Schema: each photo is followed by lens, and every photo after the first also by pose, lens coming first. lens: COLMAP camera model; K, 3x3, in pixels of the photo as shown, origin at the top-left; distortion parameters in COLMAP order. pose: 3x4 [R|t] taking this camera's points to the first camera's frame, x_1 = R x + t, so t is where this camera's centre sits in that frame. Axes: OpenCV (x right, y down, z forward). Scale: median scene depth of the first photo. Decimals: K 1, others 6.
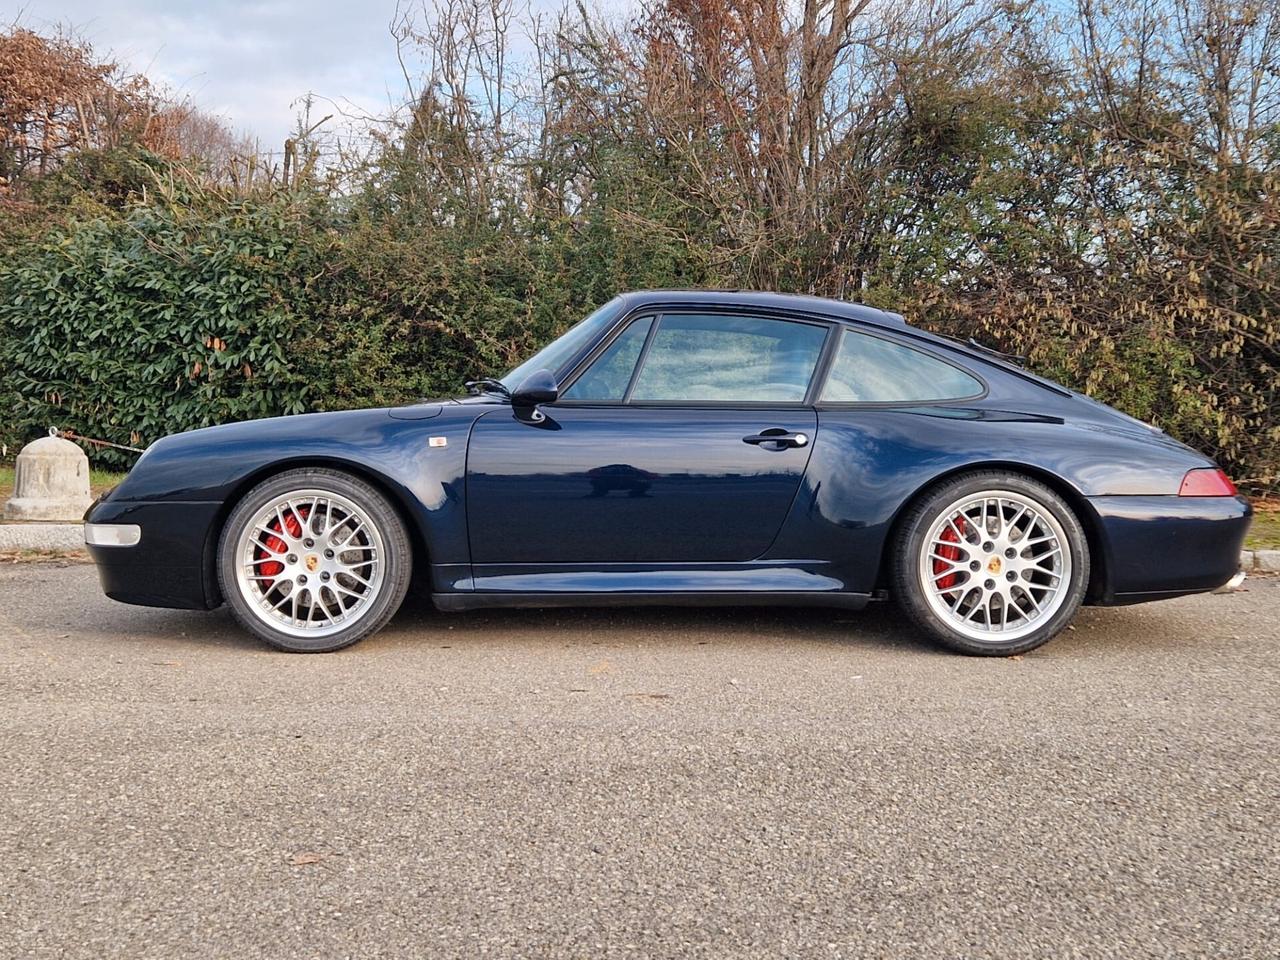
lens RADIAL K [[1407.4, 0, 636.2], [0, 1407.4, 475.7], [0, 0, 1]] dist [0.054682, 0.000000]
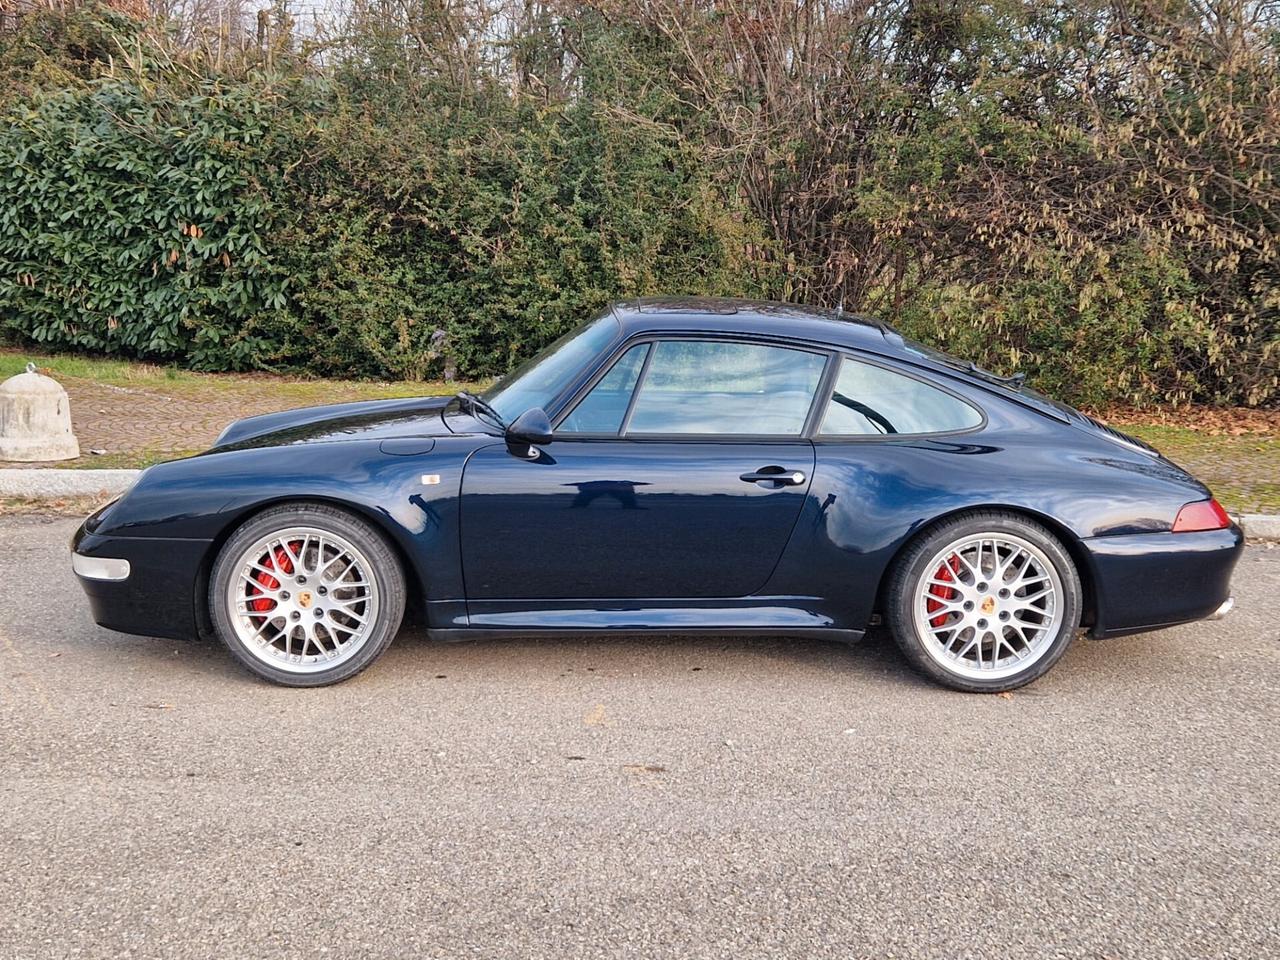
lens RADIAL K [[1407.4, 0, 653.0], [0, 1407.4, 499.8], [0, 0, 1]] dist [0.054682, 0.000000]
pose [[0.999752, 0.003450, 0.021991, -0.006458], [-0.006005, 0.993088, 0.117219, -0.117811], [-0.021435, -0.117322, 0.992863, 0.014954]]
